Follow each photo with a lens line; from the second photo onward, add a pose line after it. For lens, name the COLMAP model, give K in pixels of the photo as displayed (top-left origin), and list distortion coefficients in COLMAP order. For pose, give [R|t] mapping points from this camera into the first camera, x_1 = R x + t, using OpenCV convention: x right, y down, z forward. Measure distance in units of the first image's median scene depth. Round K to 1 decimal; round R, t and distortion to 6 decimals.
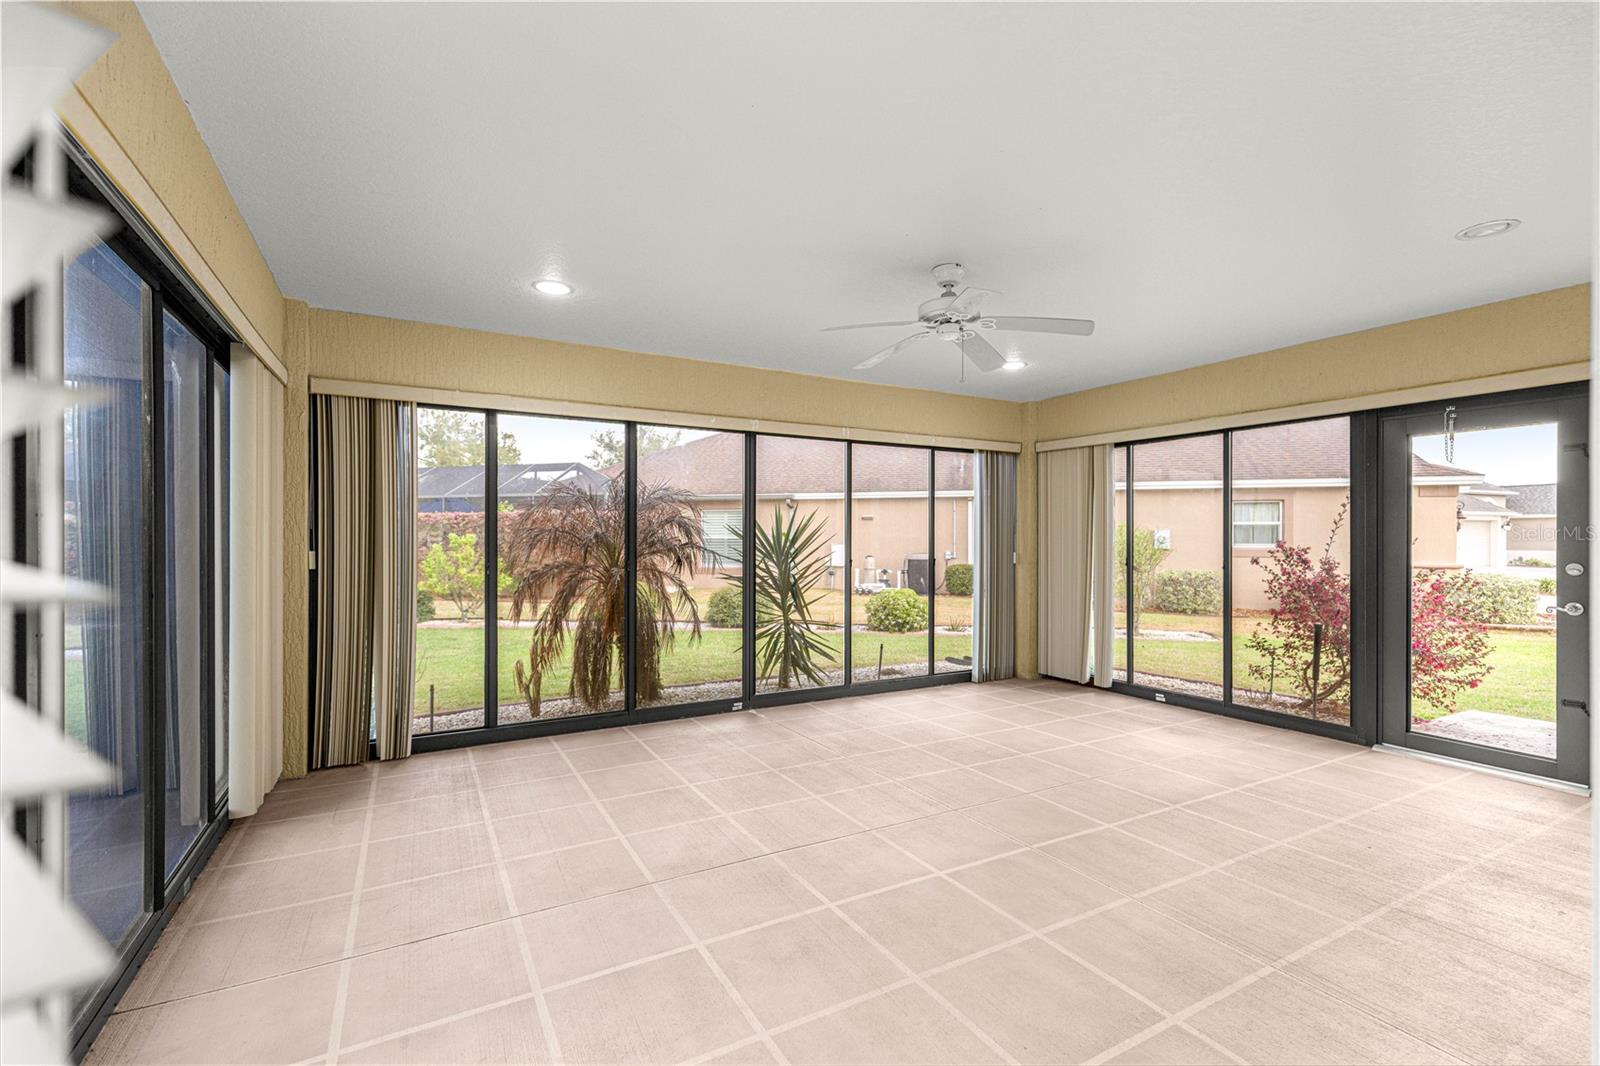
lens RADIAL K [[718.3, 0, 811.8], [0, 718.3, 528.7], [0, 0, 1]] dist [0.008384, -0.000319]
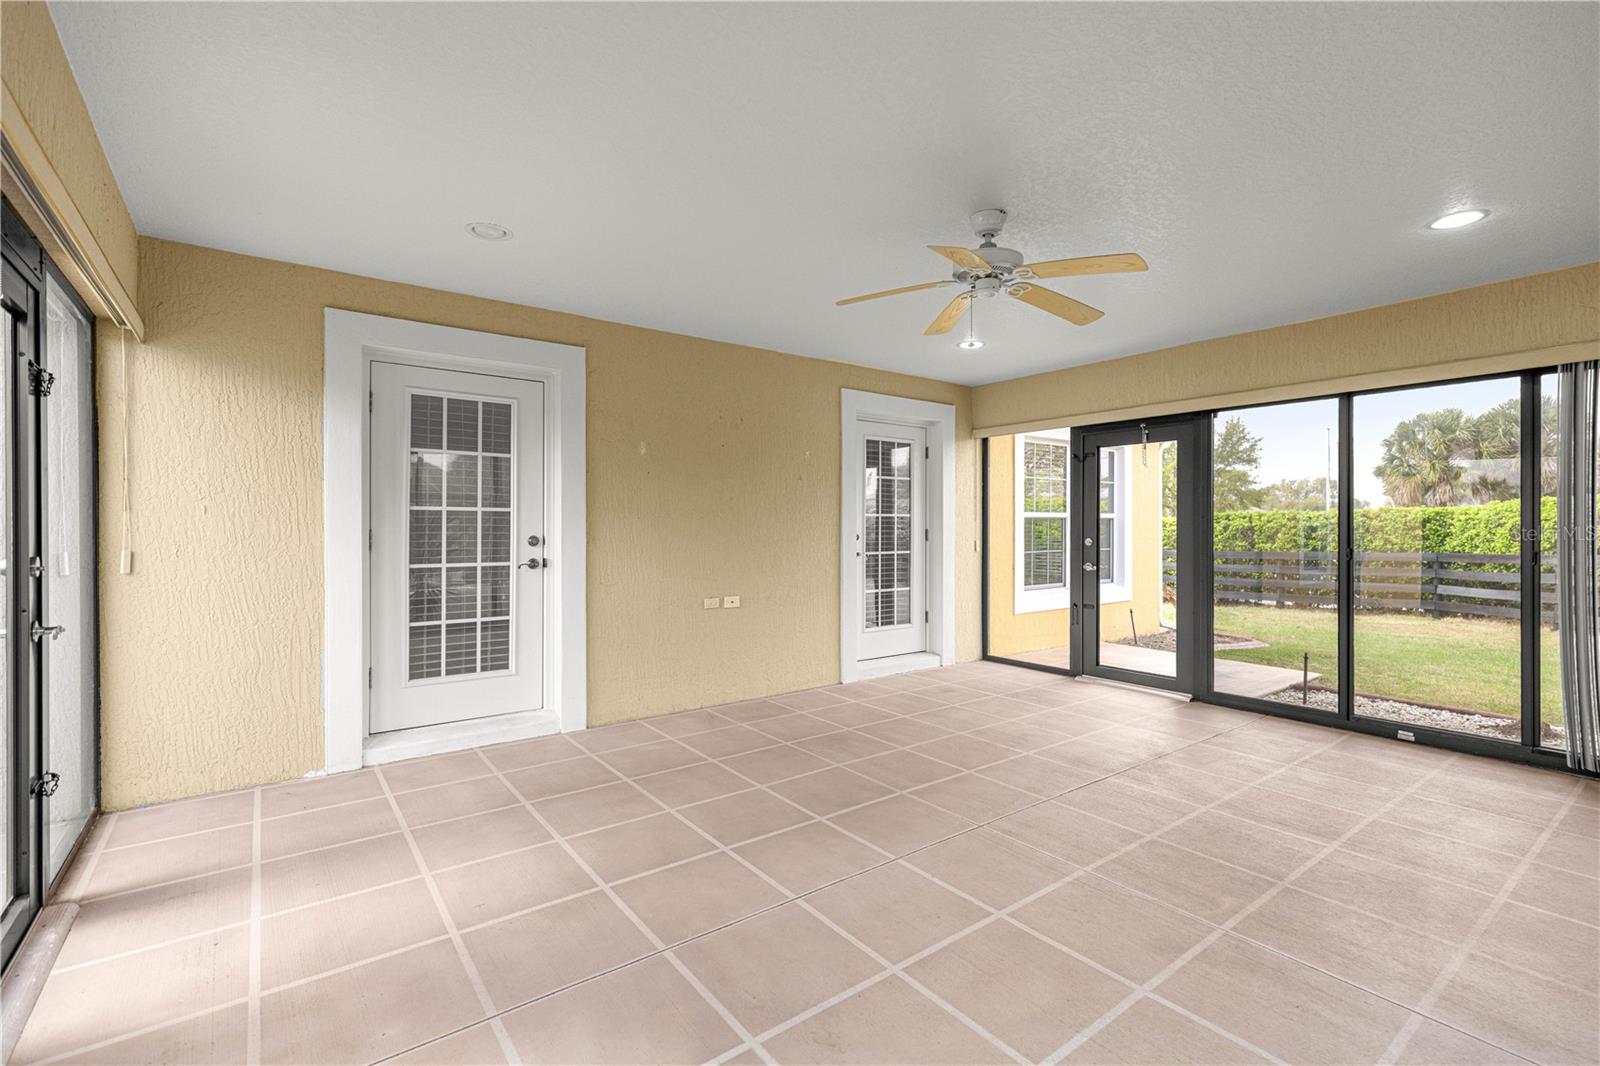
lens RADIAL K [[718.3, 0, 811.8], [0, 718.3, 528.7], [0, 0, 1]] dist [0.008384, -0.000319]
pose [[-0.990966, -0.003144, -0.134074, 0.469432], [-0.001753, 0.999943, -0.010489, 0.029560], [0.134100, -0.010160, -0.990916, 1.657239]]
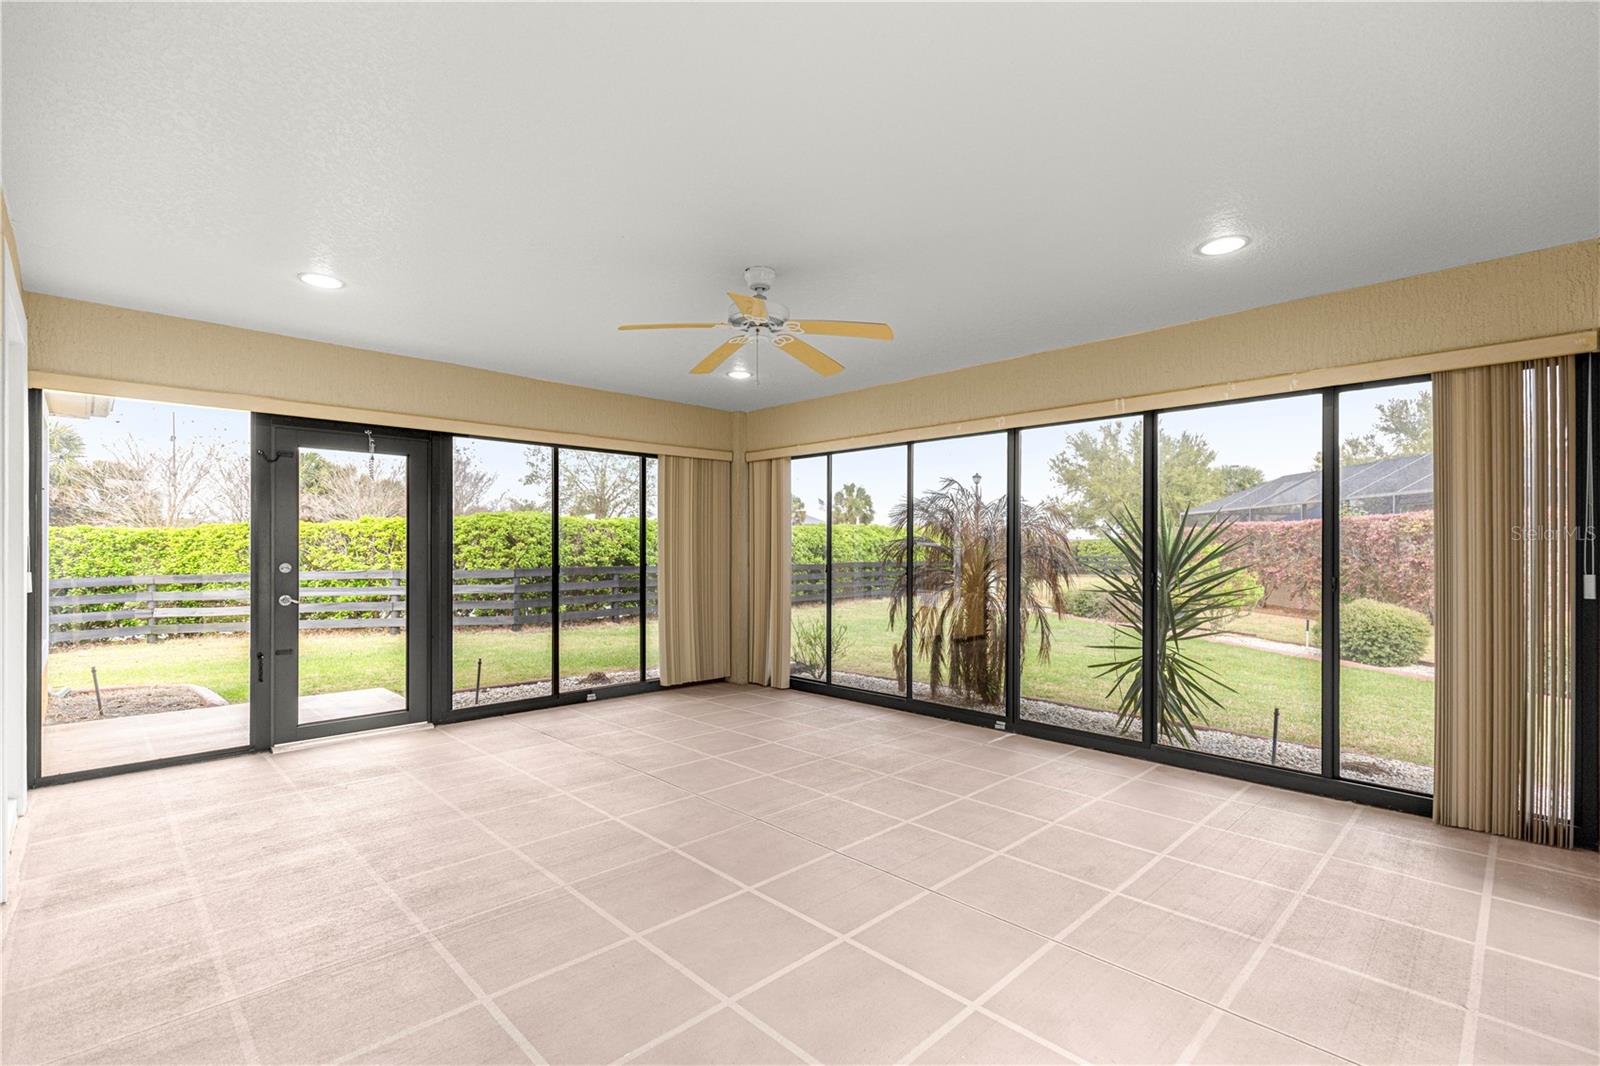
lens RADIAL K [[725.6, 0, 803.7], [0, 725.6, 538.7], [0, 0, 1]] dist [0.010092, -0.000294]
pose [[0.255538, -0.016493, -0.966658, 1.051527], [0.012695, 0.999826, -0.013703, 0.020223], [0.966716, -0.008770, 0.255703, 0.721826]]
